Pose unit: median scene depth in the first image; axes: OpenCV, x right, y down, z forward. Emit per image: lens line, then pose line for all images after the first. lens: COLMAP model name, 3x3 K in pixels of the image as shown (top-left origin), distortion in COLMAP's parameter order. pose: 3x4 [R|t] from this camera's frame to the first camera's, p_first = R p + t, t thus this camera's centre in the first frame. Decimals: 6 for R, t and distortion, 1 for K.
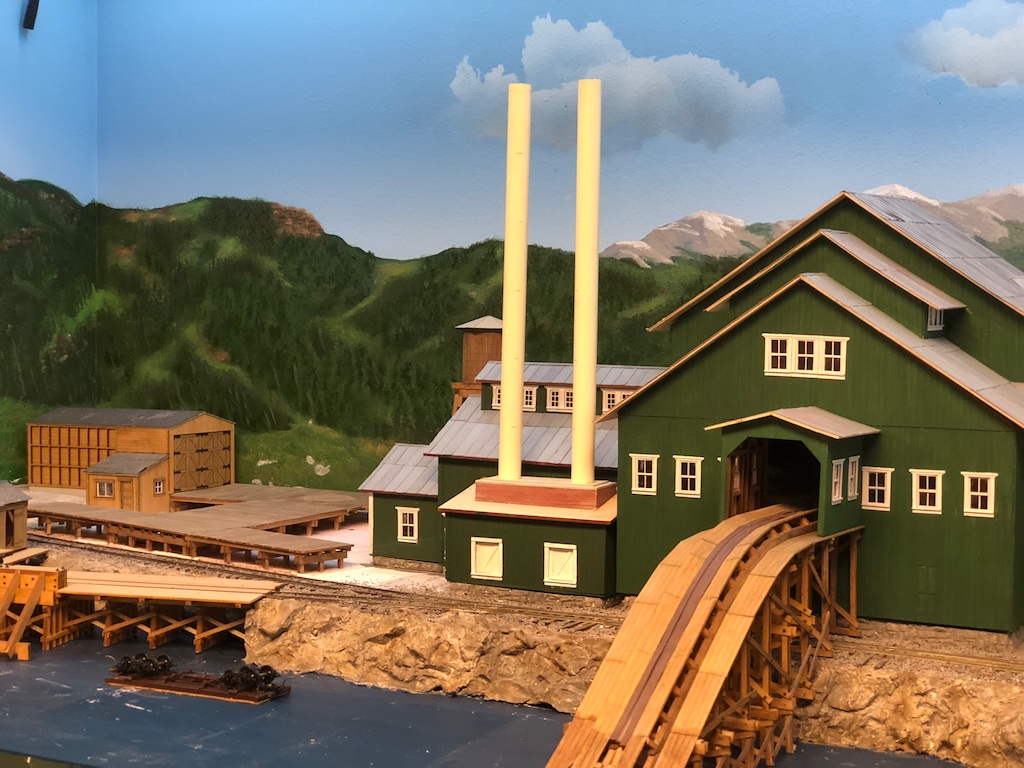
lens RADIAL K [[1703.5, 0, 512.0], [0, 1703.5, 398.0], [0, 0, 1]] dist [-0.135208, 0.999741]
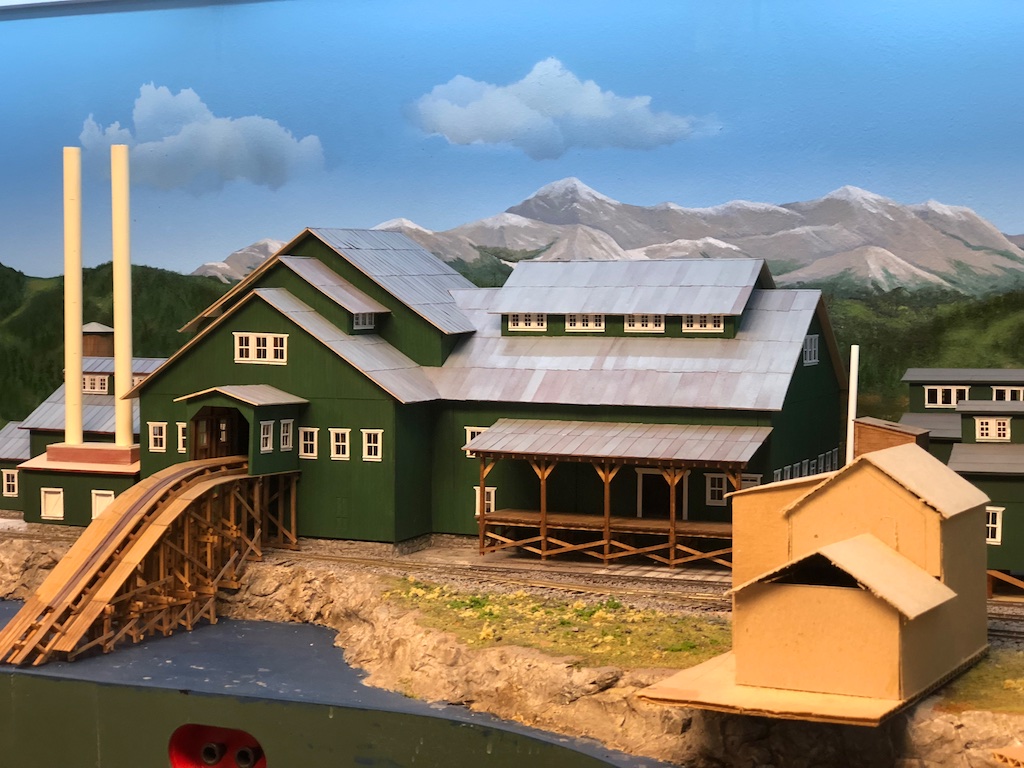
lens RADIAL K [[1715.5, 0, 528.4], [0, 1715.5, 403.0], [0, 0, 1]] dist [-0.152372, 1.543010]
pose [[0.997007, -0.012014, 0.076366, 0.274131], [0.012213, 0.999923, -0.002144, 0.024645], [-0.076334, 0.003071, 0.997078, -0.392521]]
